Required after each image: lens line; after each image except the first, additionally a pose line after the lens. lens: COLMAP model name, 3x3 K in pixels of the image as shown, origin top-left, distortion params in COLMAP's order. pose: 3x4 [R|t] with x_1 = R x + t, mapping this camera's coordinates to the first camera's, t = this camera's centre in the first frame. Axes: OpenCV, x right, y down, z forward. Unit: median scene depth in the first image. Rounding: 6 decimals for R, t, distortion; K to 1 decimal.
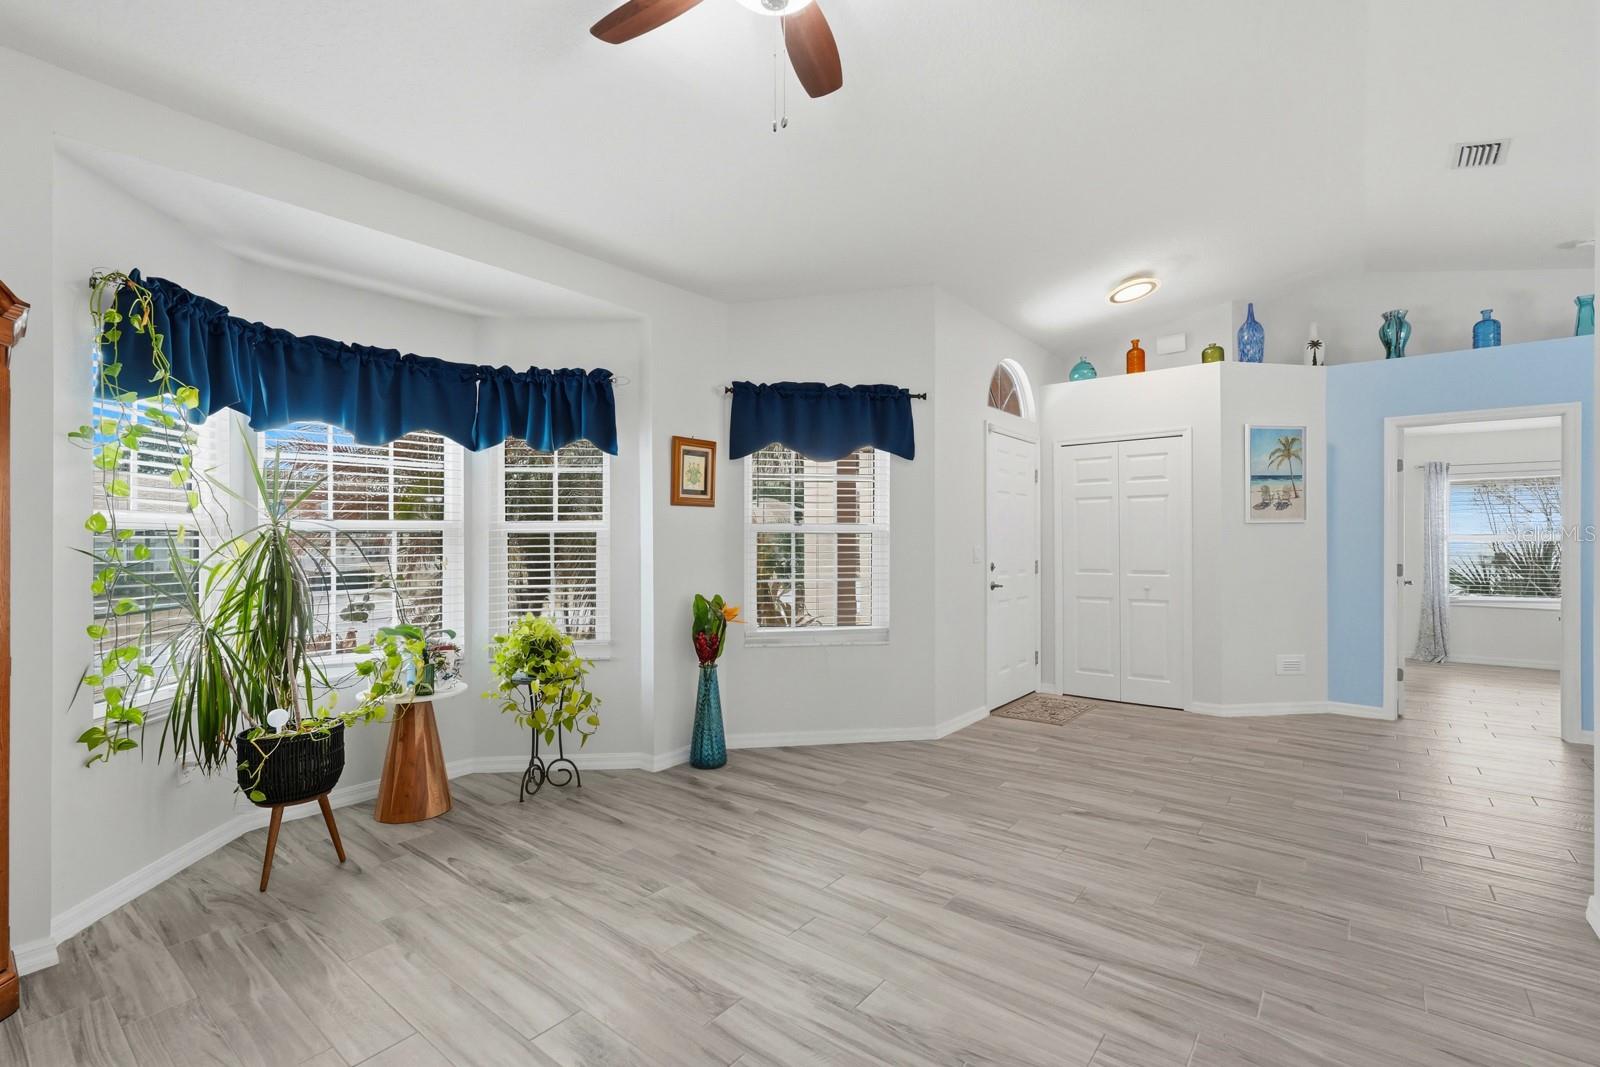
lens RADIAL K [[718.5, 0, 805.1], [0, 718.5, 546.2], [0, 0, 1]] dist [-0.017527, 0.006319]
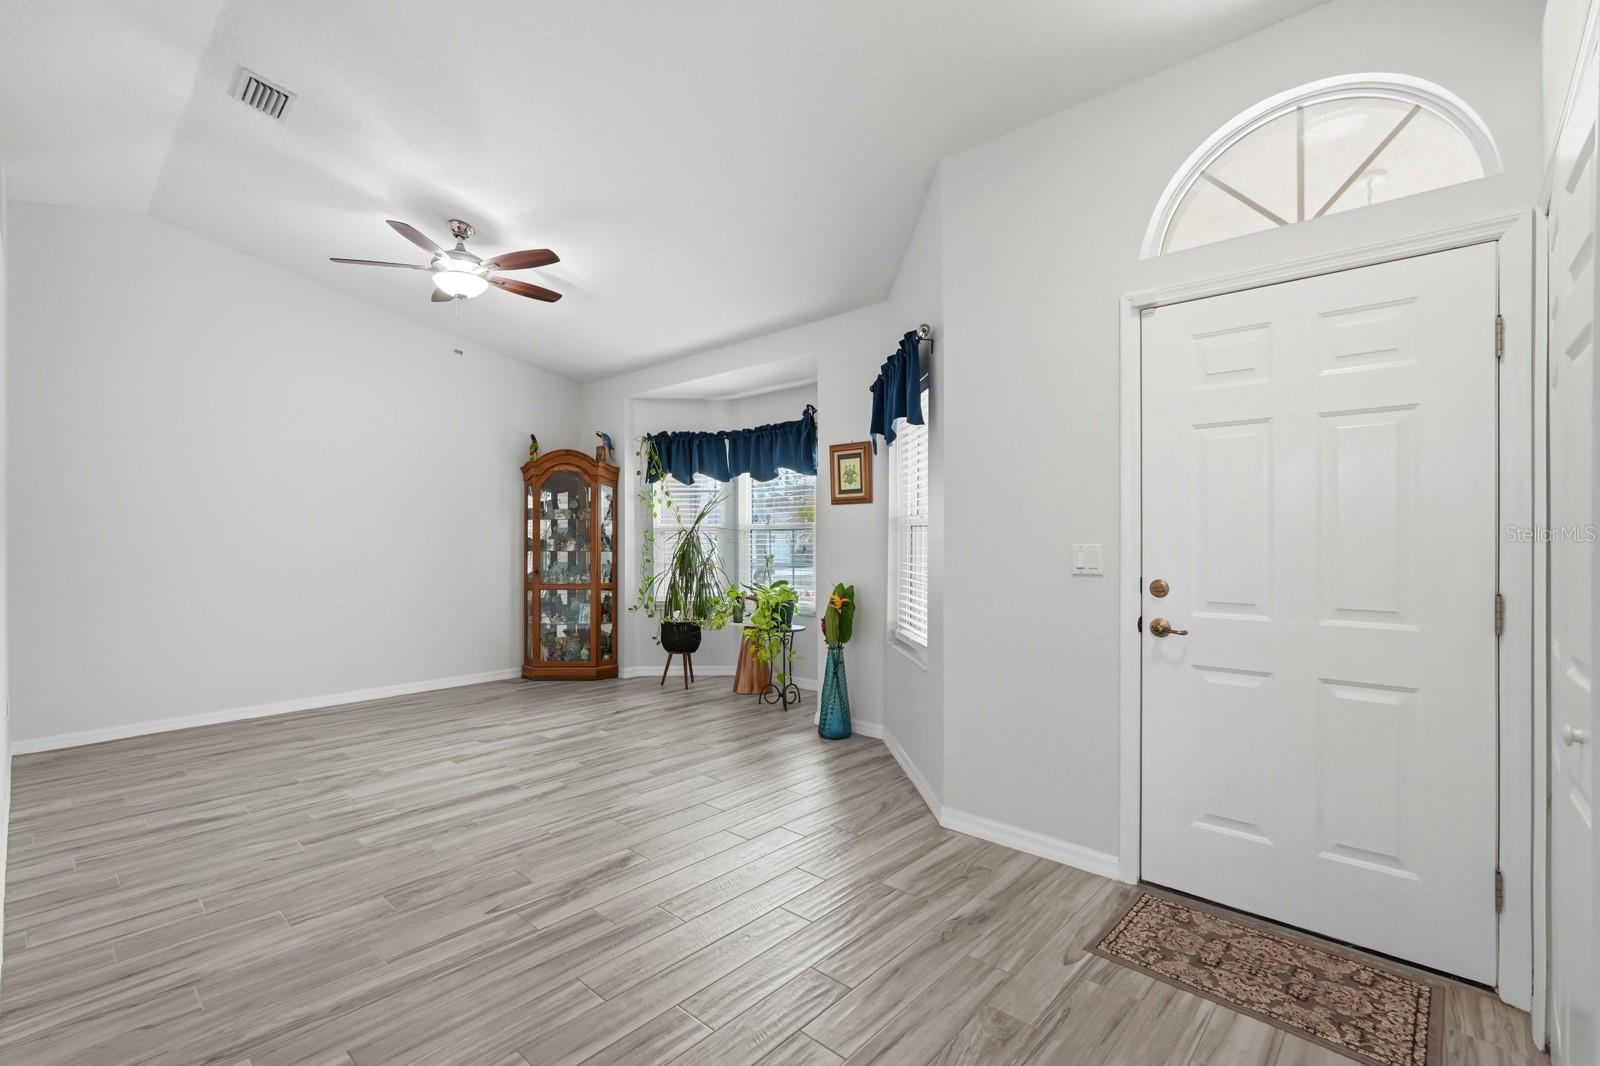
lens RADIAL K [[718.5, 0, 800.4], [0, 718.5, 529.7], [0, 0, 1]] dist [-0.017527, 0.006319]
pose [[-0.075797, -0.005696, -0.997107, 1.337852], [-0.002923, 0.999981, -0.005491, -0.012709], [0.997119, 0.002498, -0.075812, 1.401753]]
